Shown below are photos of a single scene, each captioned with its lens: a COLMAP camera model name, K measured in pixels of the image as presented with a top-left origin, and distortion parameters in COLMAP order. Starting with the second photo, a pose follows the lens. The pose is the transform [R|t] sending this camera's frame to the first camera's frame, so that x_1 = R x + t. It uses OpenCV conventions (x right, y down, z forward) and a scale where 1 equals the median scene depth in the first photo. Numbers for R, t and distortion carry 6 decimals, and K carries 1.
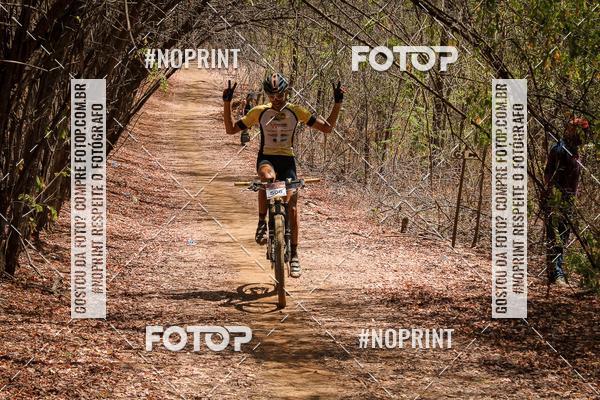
lens RADIAL K [[1262.3, 0, 301.0], [0, 1262.3, 201.6], [0, 0, 1]] dist [0.054110, 0.104812]
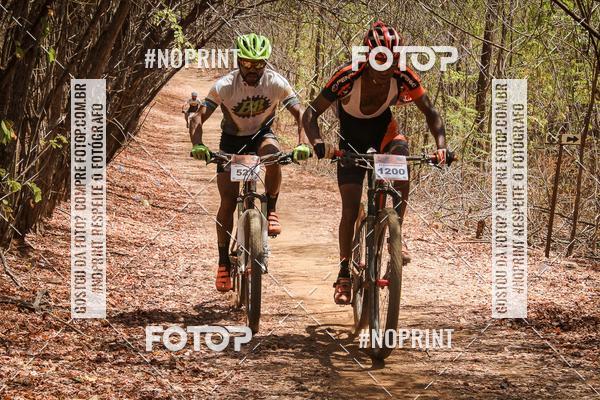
lens RADIAL K [[1260.7, 0, 295.9], [0, 1260.7, 198.2], [0, 0, 1]] dist [0.050601, 0.055724]
pose [[0.999958, -0.002847, -0.008741, -0.042902], [0.002646, 0.999733, -0.022963, 0.024768], [0.008804, 0.022939, 0.999698, 0.282288]]
